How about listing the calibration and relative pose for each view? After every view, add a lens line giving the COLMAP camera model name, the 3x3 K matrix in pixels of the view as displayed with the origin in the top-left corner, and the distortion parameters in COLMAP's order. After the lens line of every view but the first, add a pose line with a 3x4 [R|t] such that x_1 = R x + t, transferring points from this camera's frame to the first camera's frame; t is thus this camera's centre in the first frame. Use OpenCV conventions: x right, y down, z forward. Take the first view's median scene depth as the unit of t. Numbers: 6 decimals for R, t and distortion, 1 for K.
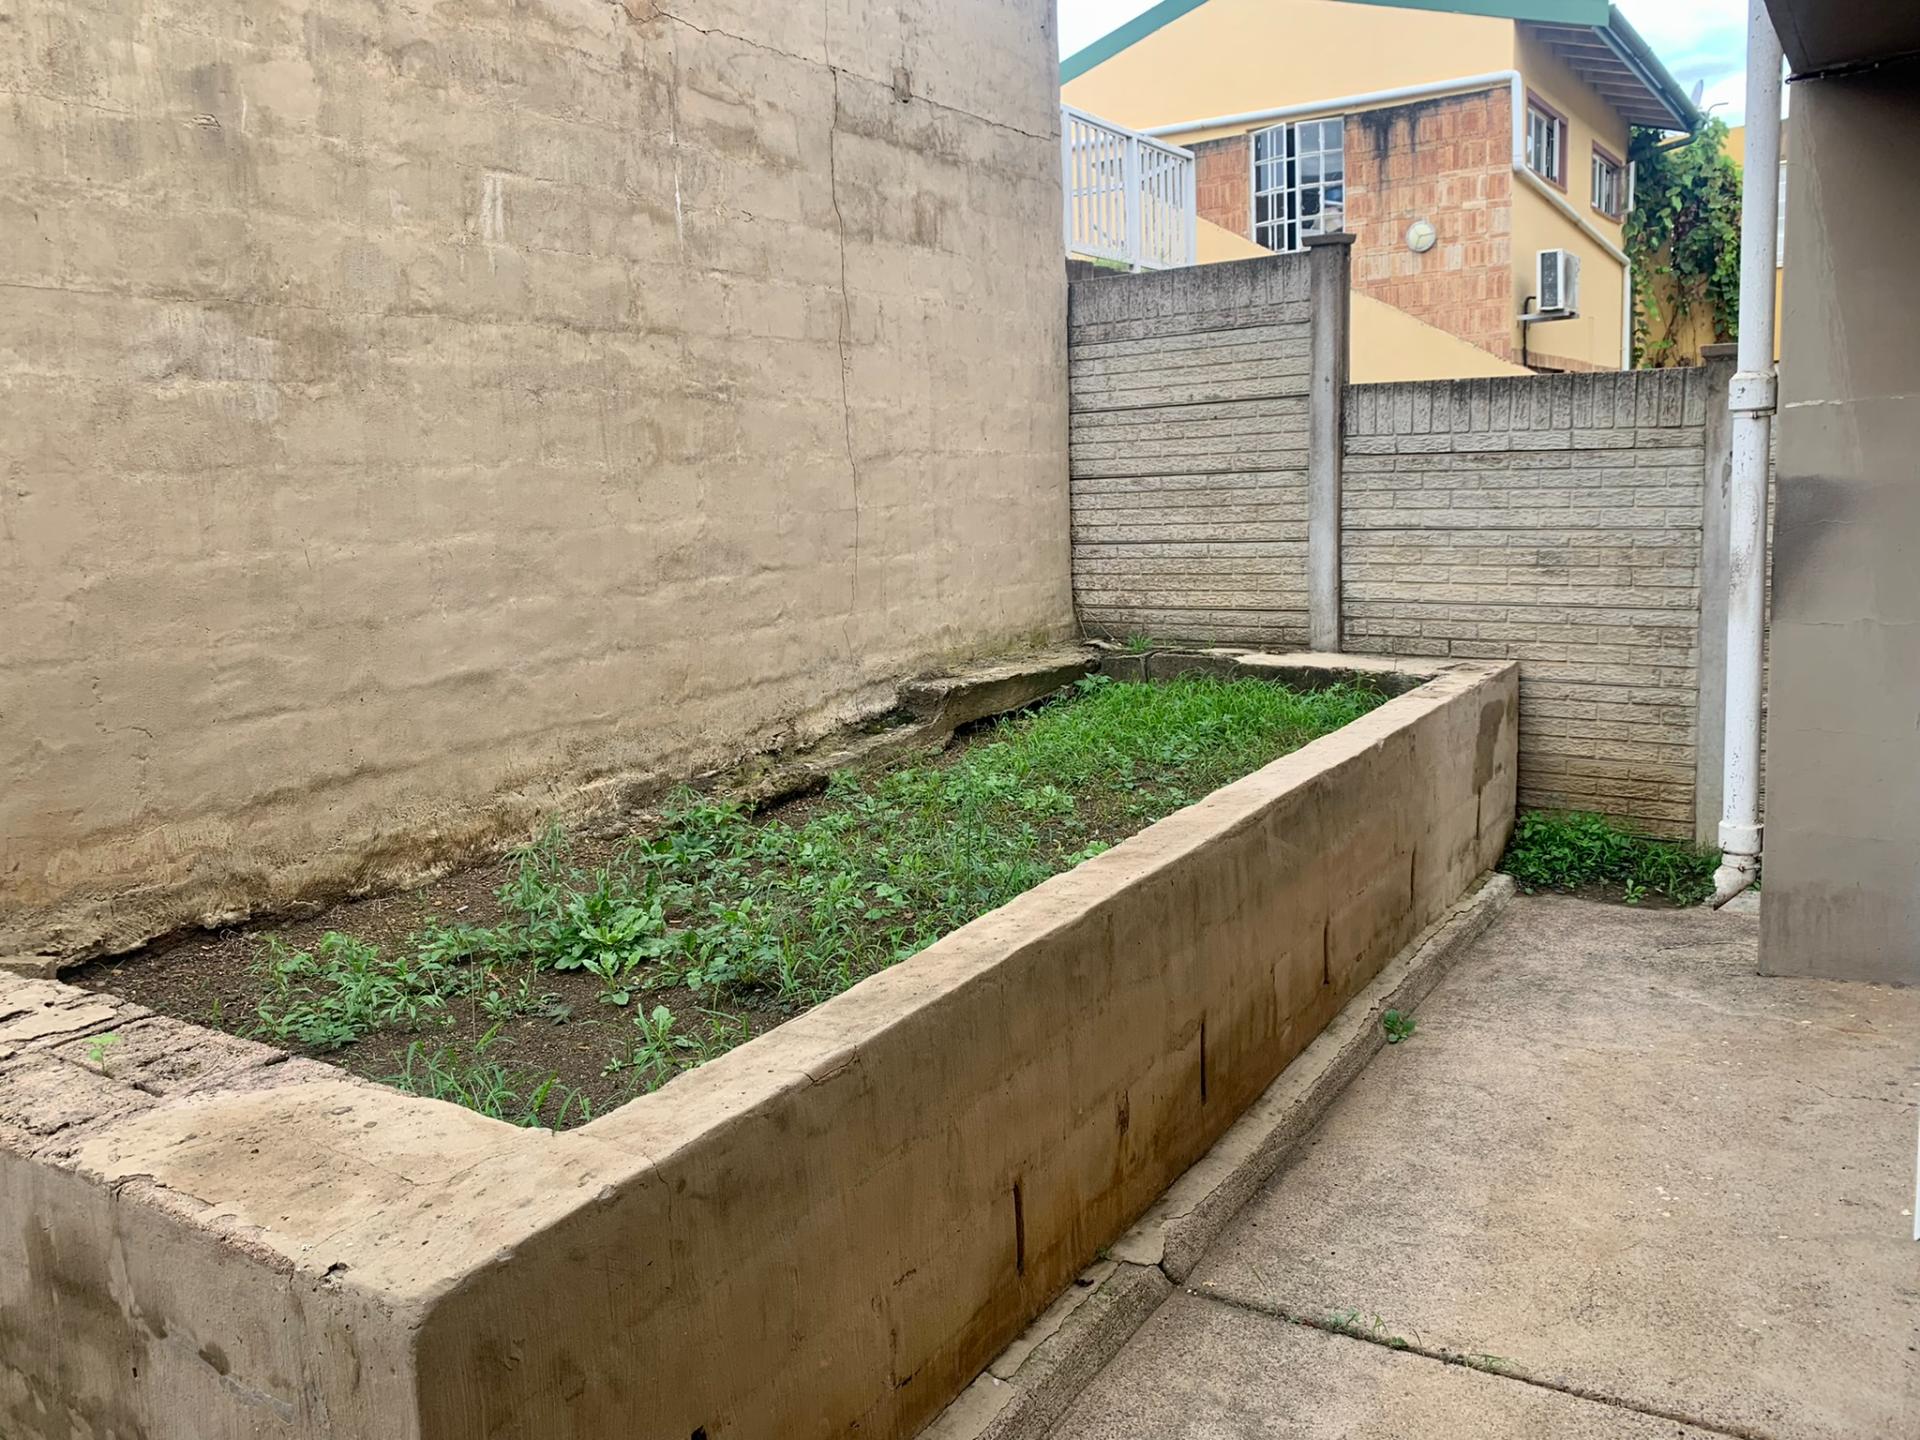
lens RADIAL K [[1447.0, 0, 939.8], [0, 1447.0, 693.0], [0, 0, 1]] dist [0.037150, -0.037053]
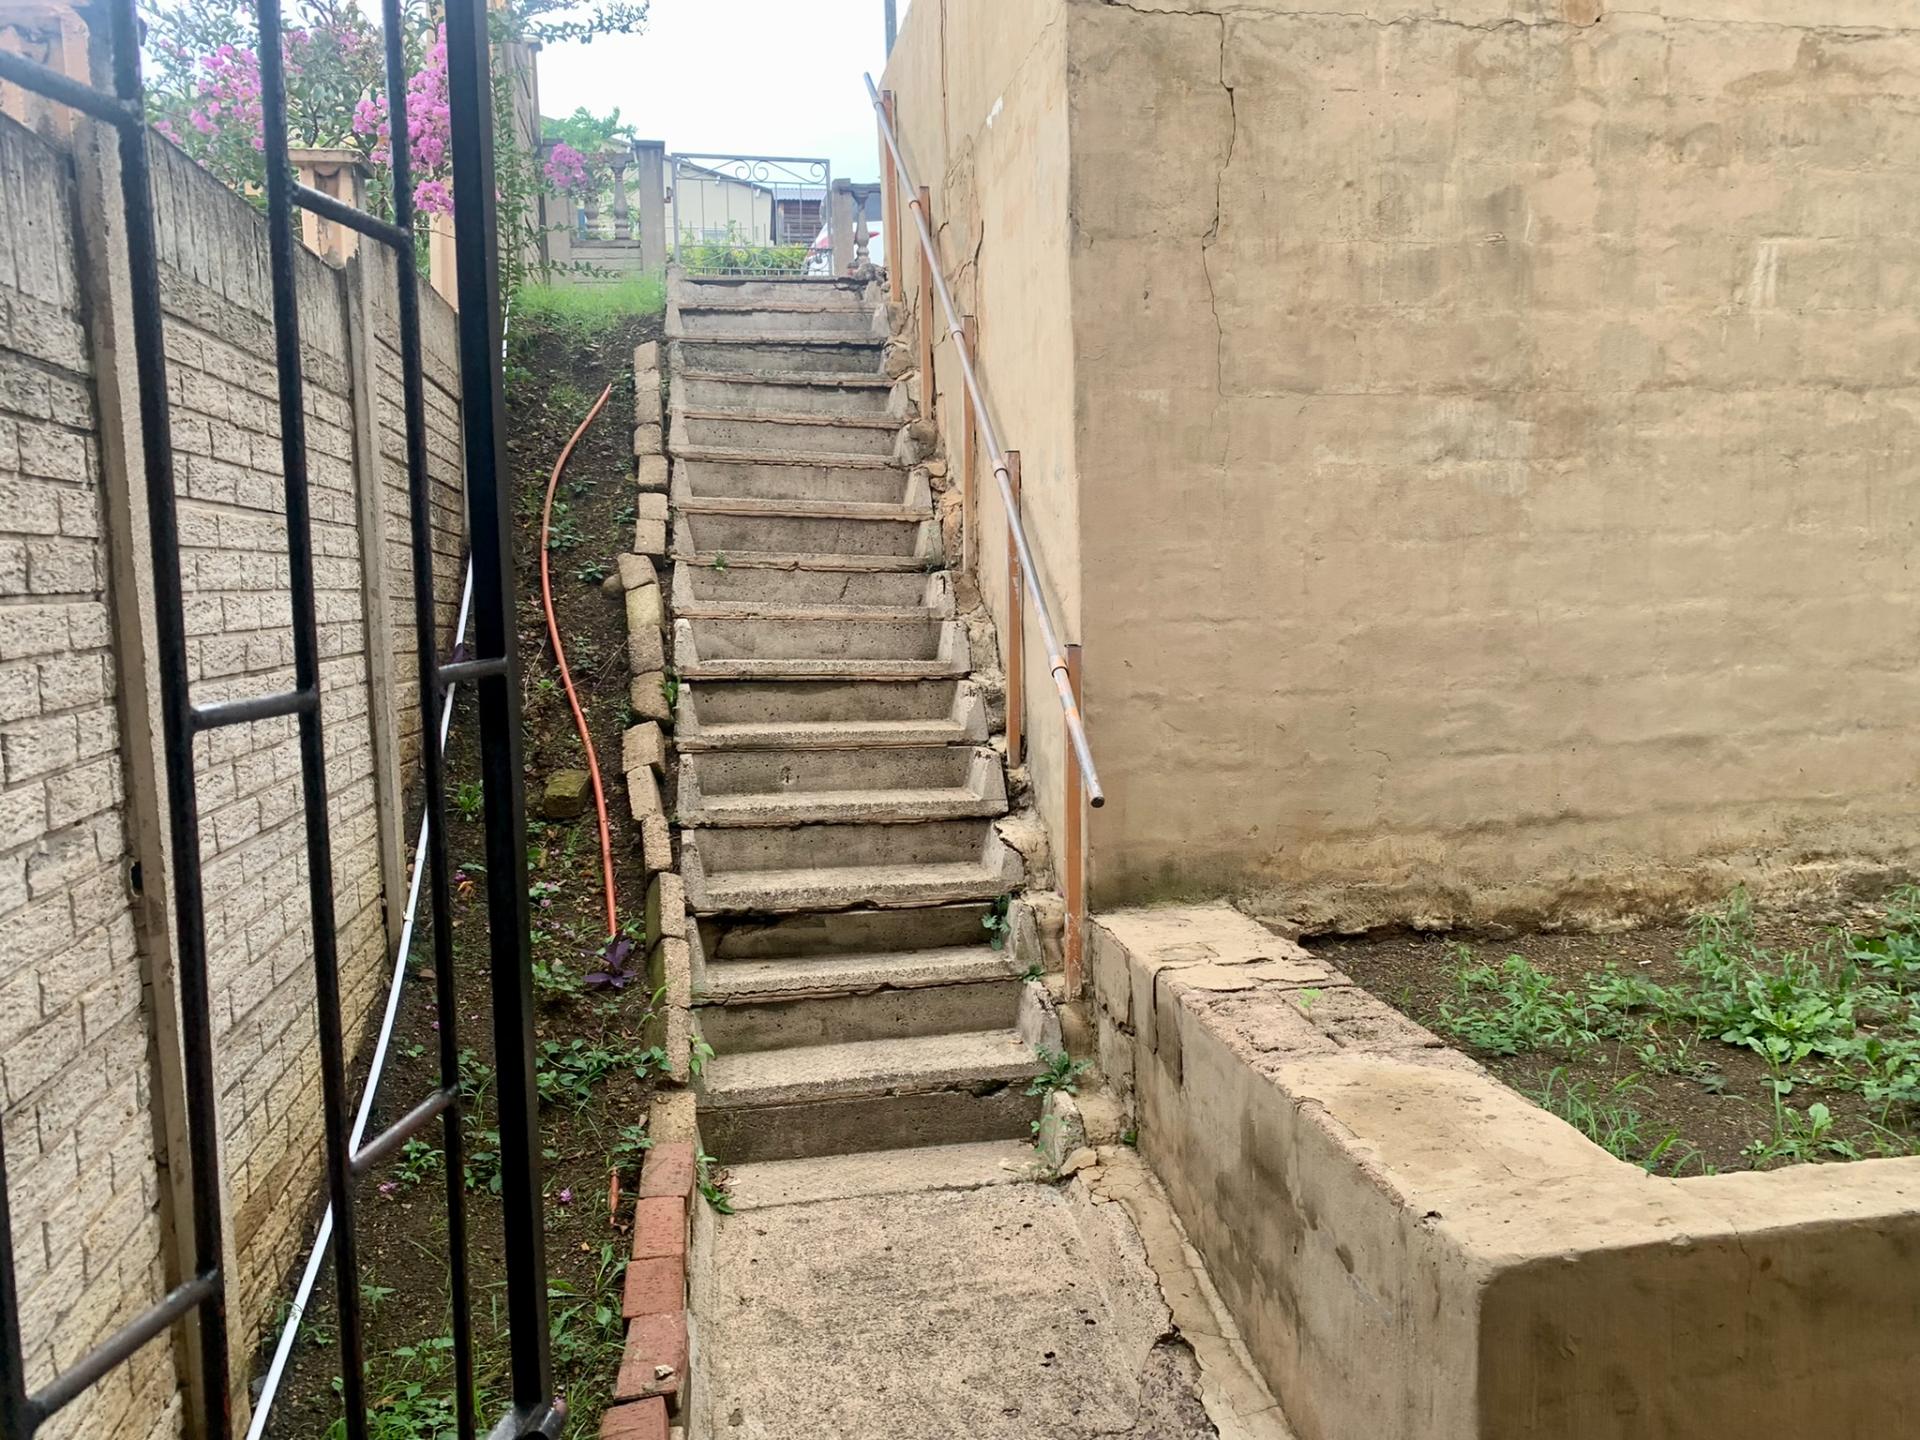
lens RADIAL K [[1447.0, 0, 963.5], [0, 1447.0, 714.0], [0, 0, 1]] dist [0.037150, -0.037053]
pose [[0.677319, 0.096802, -0.729293, 0.088382], [-0.107505, 0.993688, 0.032053, -0.008590], [0.727793, 0.056693, 0.683450, -0.072480]]
